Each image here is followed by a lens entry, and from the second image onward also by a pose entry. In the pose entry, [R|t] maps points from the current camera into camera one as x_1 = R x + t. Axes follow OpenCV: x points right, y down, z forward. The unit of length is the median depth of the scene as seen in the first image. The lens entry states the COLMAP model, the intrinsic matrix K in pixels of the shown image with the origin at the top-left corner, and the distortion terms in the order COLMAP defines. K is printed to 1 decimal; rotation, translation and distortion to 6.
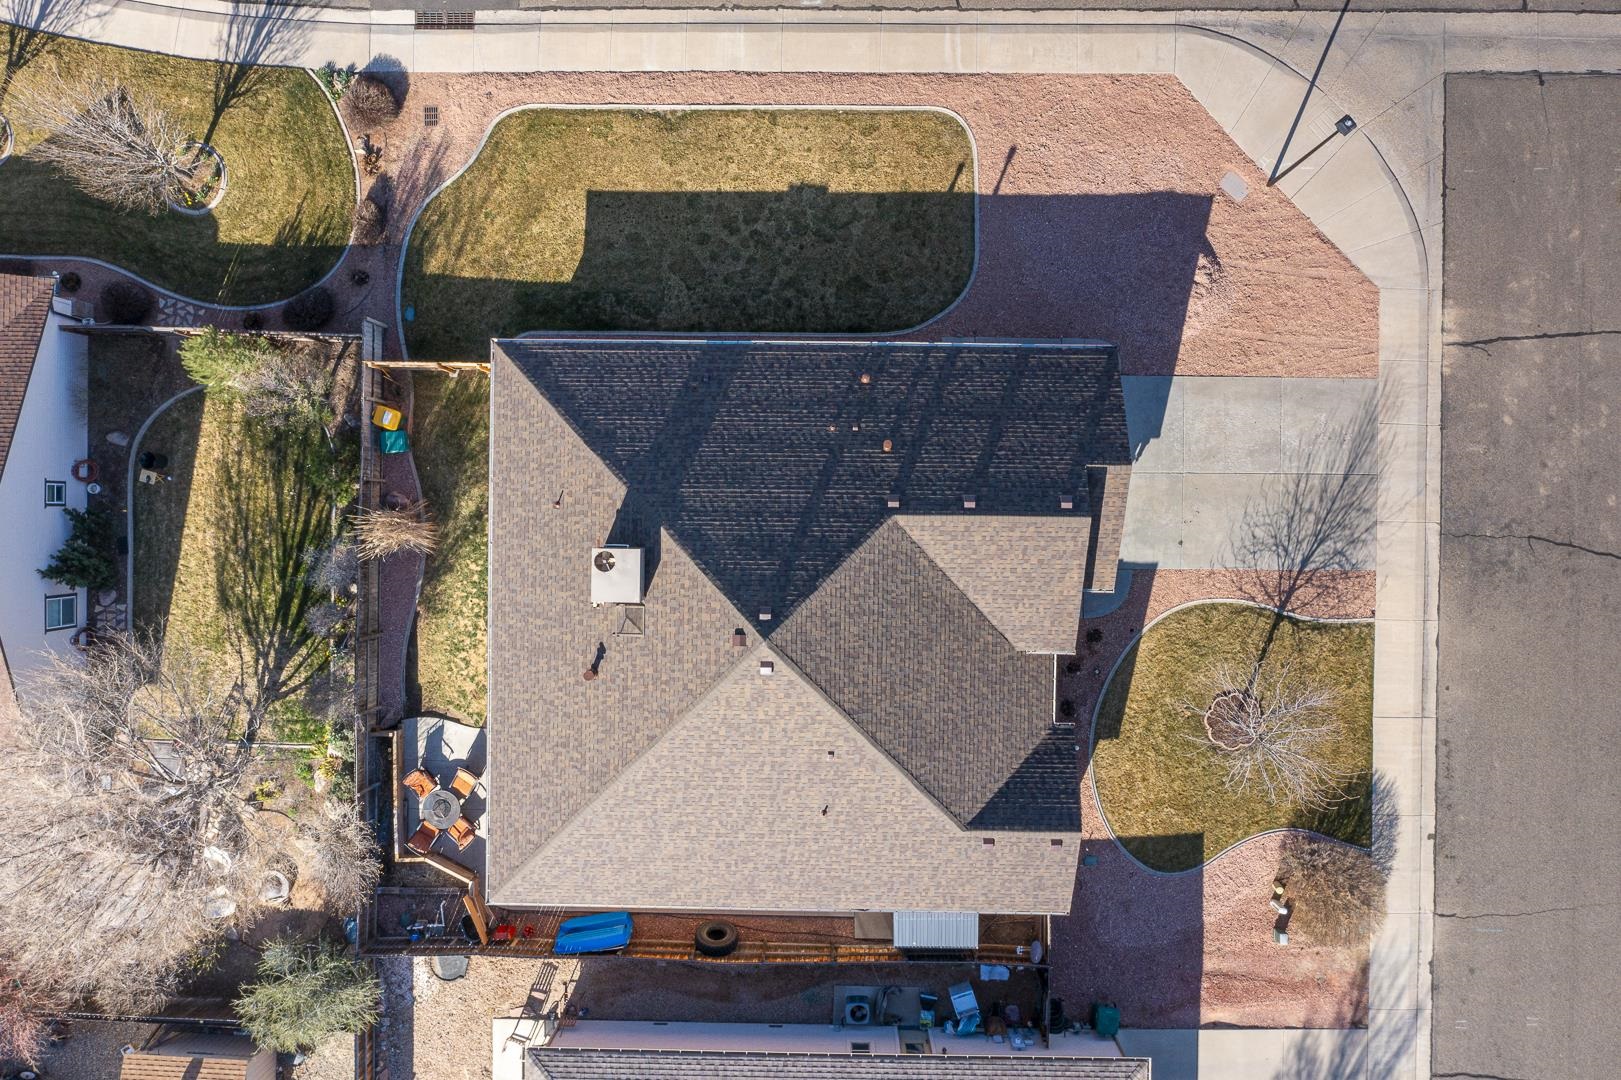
lens RADIAL K [[1280.6, 0, 808.9], [0, 1280.6, 533.8], [0, 0, 1]] dist [-0.009803, -0.001060]
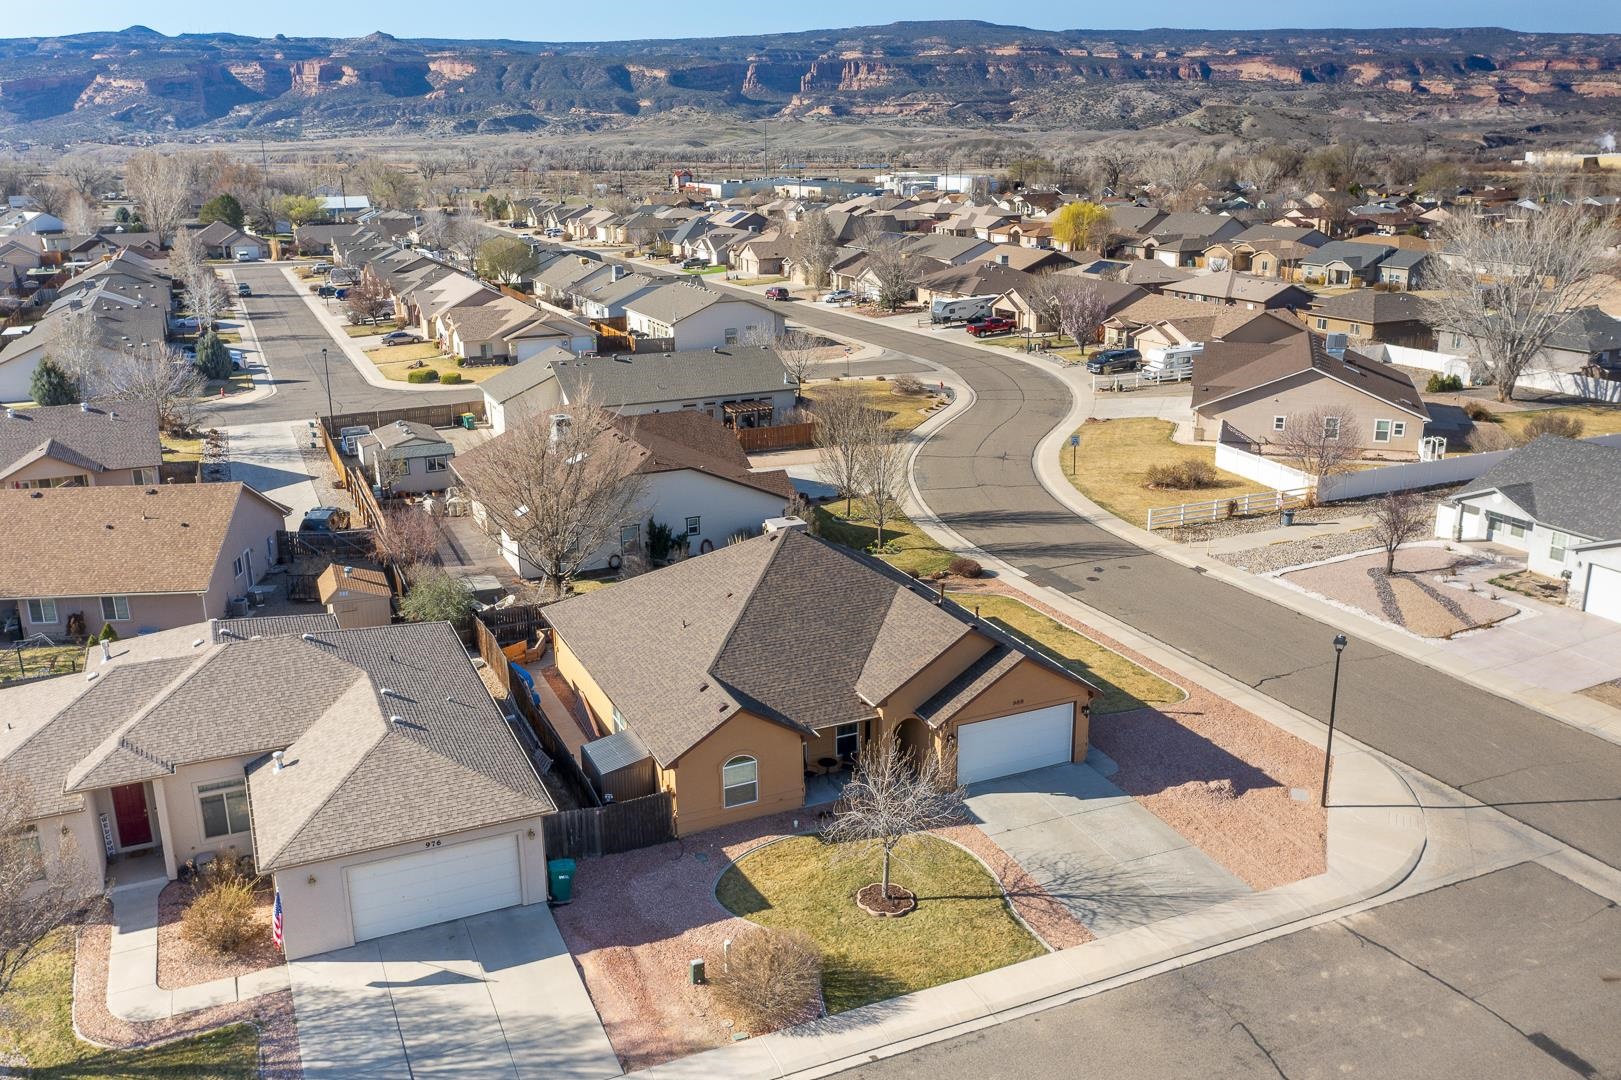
lens RADIAL K [[1348.8, 0, 807.6], [0, 1348.8, 535.3], [0, 0, 1]] dist [-0.008337, 0.006375]
pose [[0.420455, 0.274705, -0.864728, 1.122594], [-0.907250, 0.116060, -0.404261, 0.585792], [-0.010692, 0.954498, 0.298024, 0.422625]]
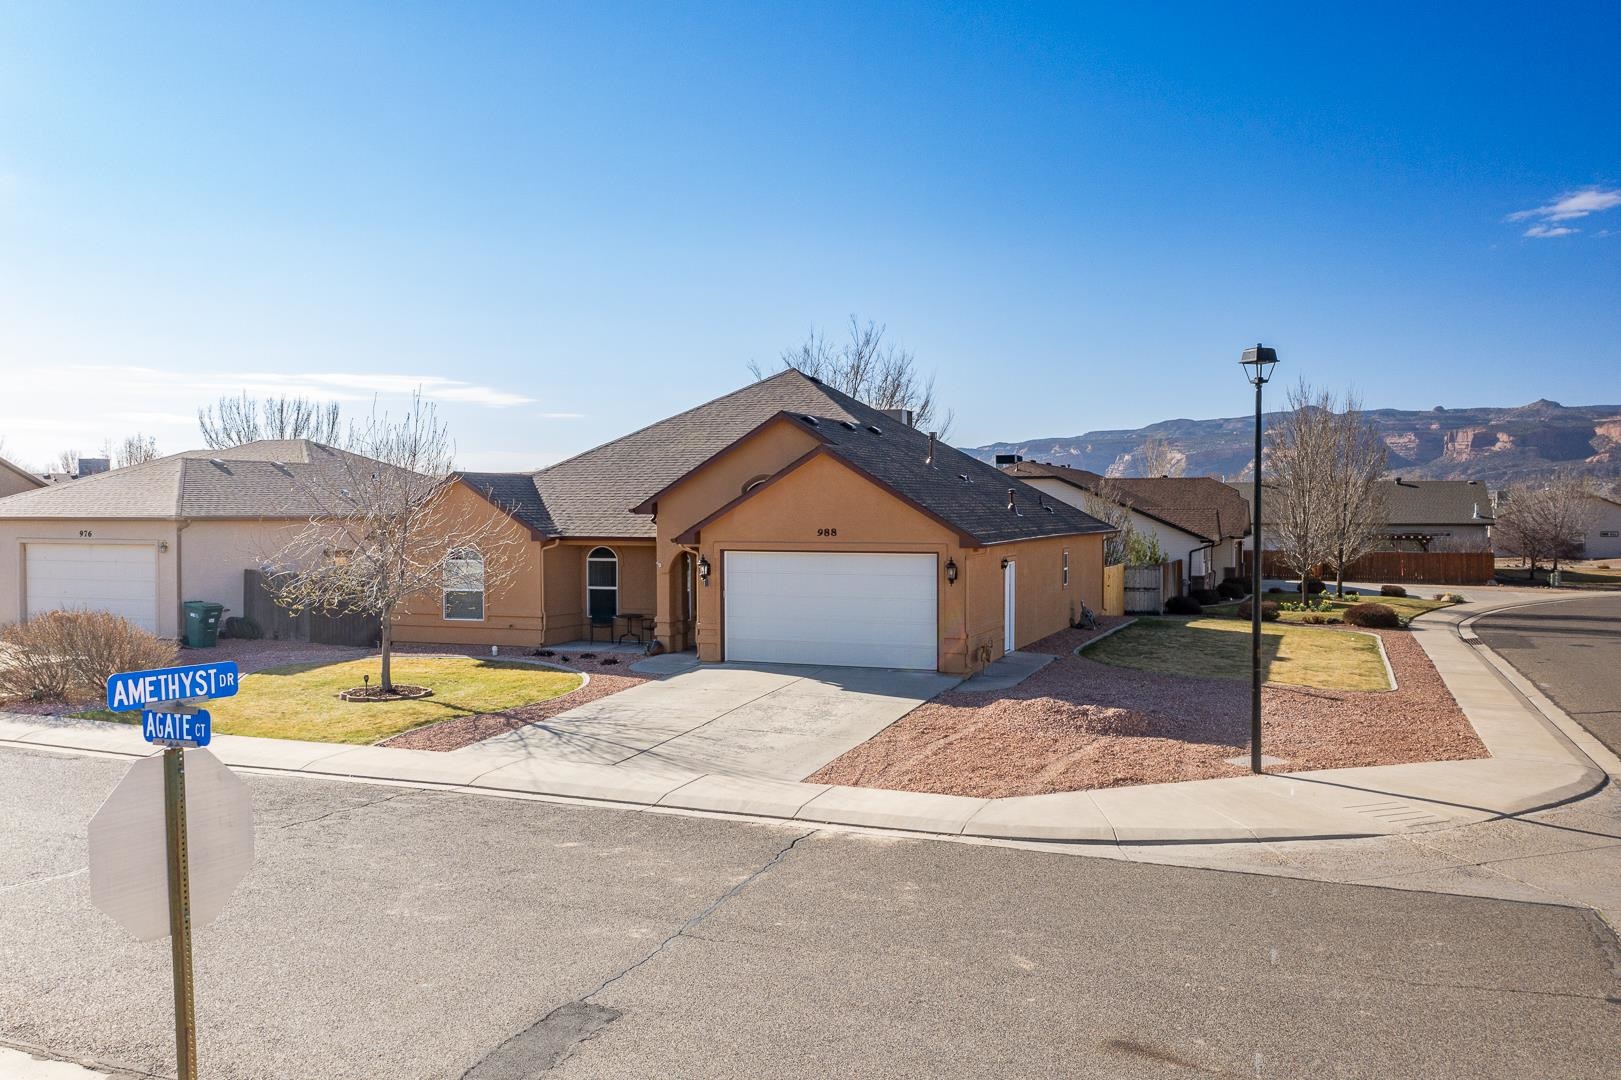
lens RADIAL K [[1329.9, 0, 807.3], [0, 1329.9, 538.6], [0, 0, 1]] dist [-0.011366, 0.002481]
pose [[-0.358520, 0.042119, -0.932571, 0.877008], [-0.933513, -0.020583, 0.357953, -0.290685], [-0.004118, 0.998901, 0.046698, 0.885917]]
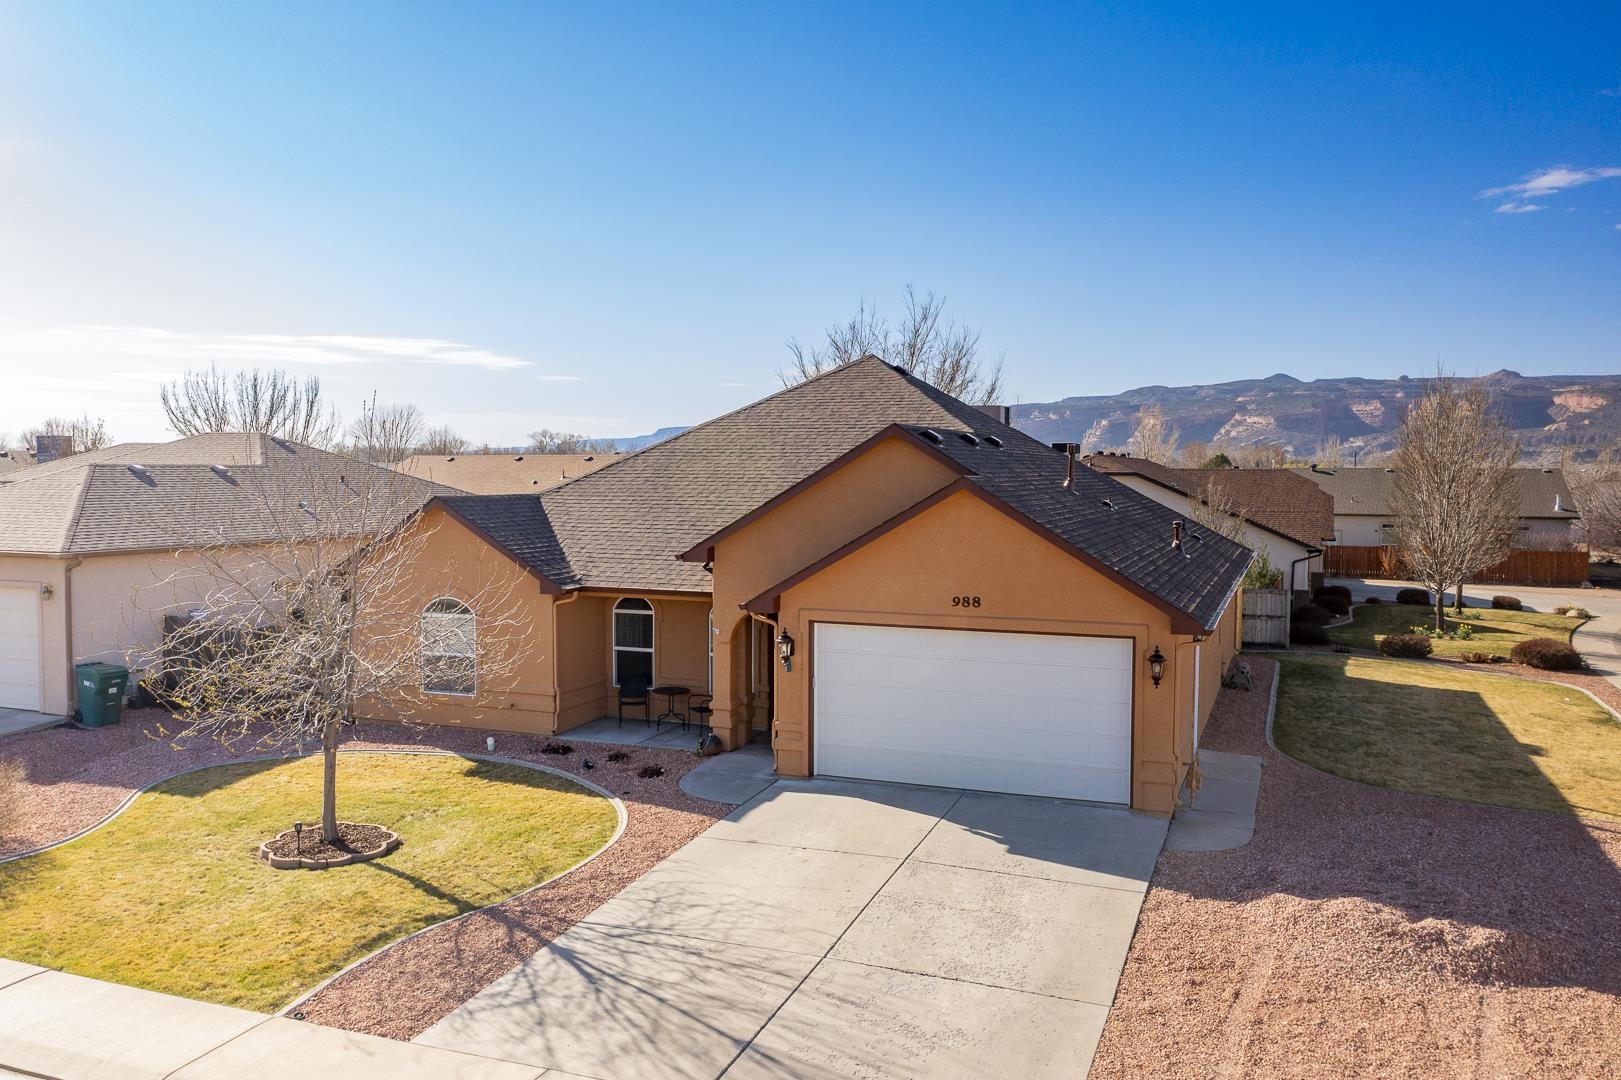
lens RADIAL K [[1280.6, 0, 808.9], [0, 1280.6, 533.8], [0, 0, 1]] dist [-0.009803, -0.001060]
pose [[-0.348489, 0.065618, -0.935013, 0.677268], [-0.937253, -0.035671, 0.346821, -0.156414], [-0.010595, 0.997207, 0.073931, 0.855714]]
